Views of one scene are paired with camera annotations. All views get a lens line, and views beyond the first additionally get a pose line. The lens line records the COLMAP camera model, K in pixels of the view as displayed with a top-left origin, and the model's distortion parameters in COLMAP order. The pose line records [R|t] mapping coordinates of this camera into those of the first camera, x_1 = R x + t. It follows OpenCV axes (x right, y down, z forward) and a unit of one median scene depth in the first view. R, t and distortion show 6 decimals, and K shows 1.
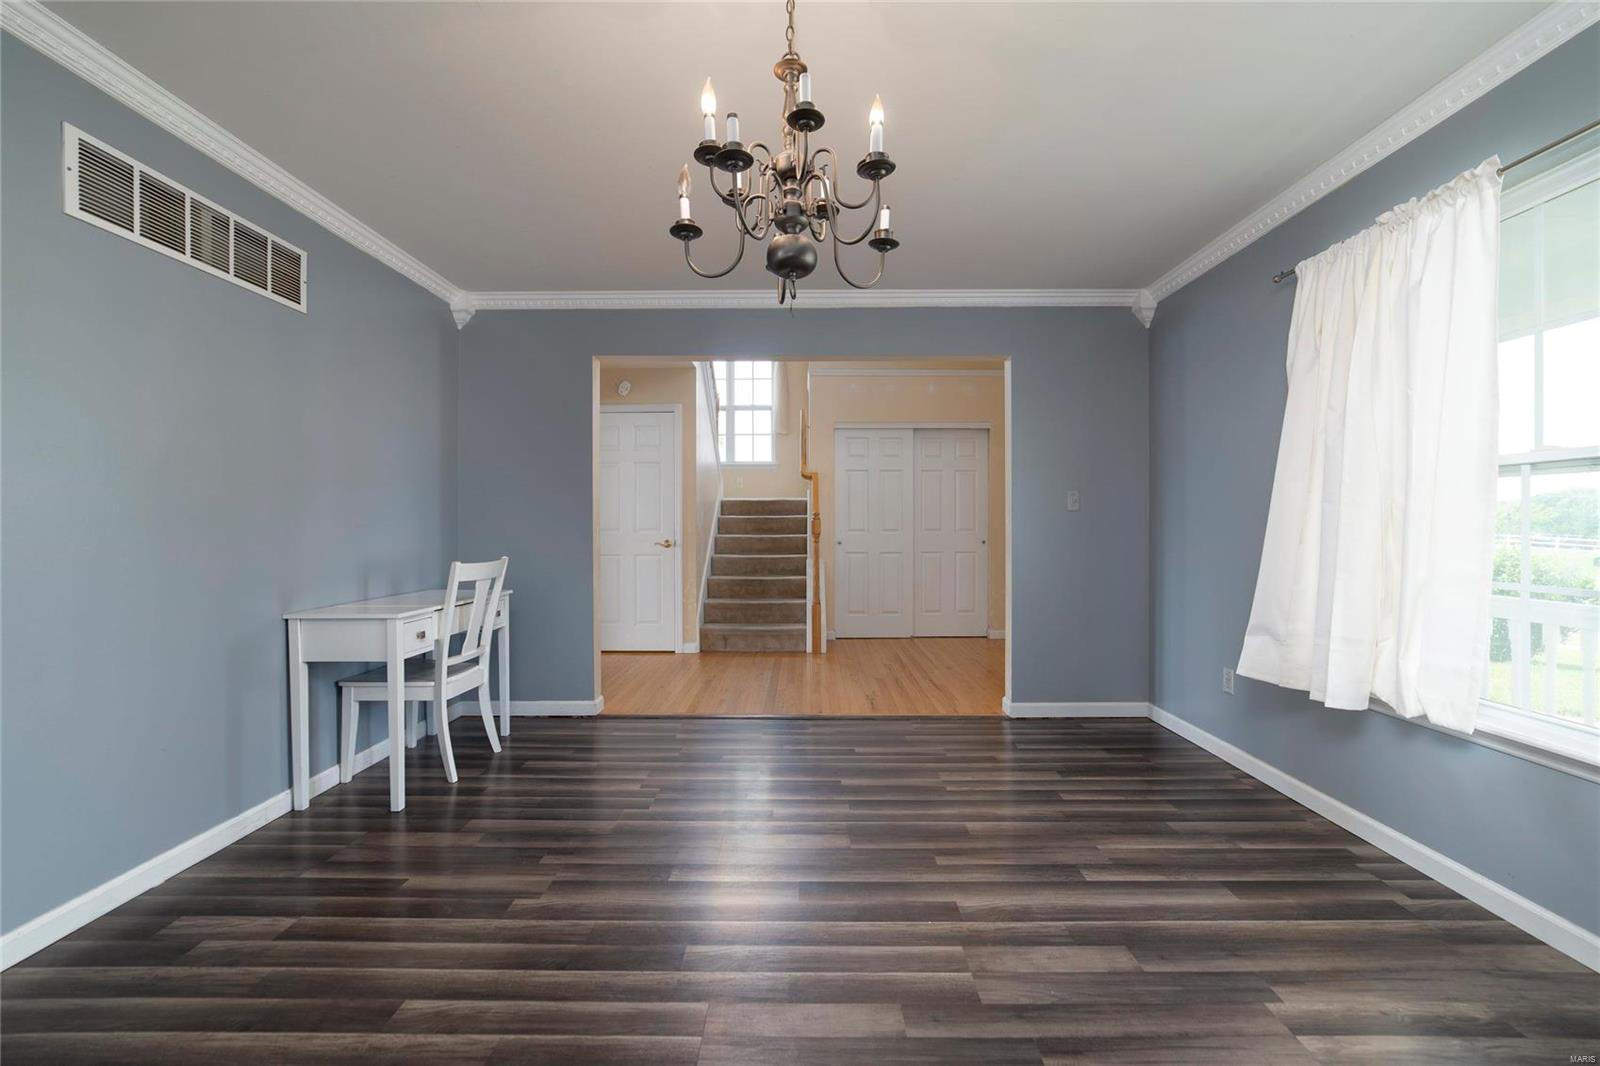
lens RADIAL K [[624.8, 0, 804.1], [0, 624.8, 525.2], [0, 0, 1]] dist [-0.004641, 0.000008]
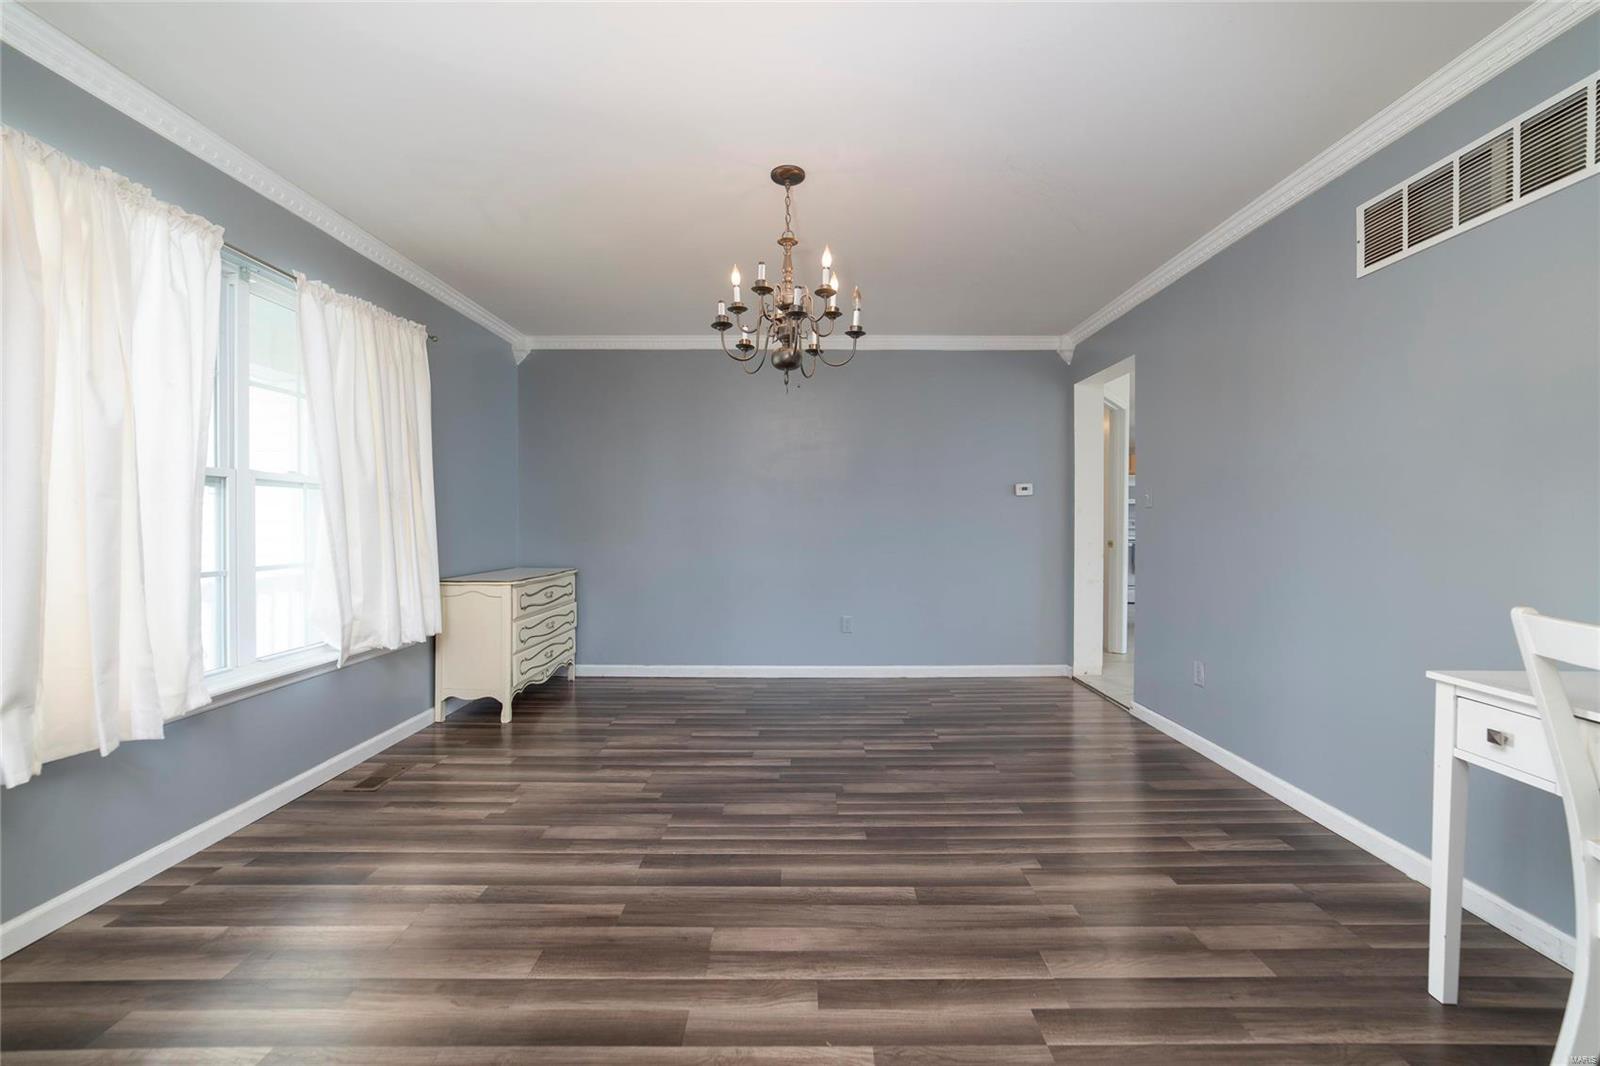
lens RADIAL K [[624.8, 0, 798.2], [0, 624.8, 524.9], [0, 0, 1]] dist [-0.004641, 0.000008]
pose [[-0.999989, 0.001645, 0.004481, -0.045177], [0.001705, 0.999908, 0.013455, -0.014732], [-0.004459, 0.013463, -0.999899, 2.153048]]
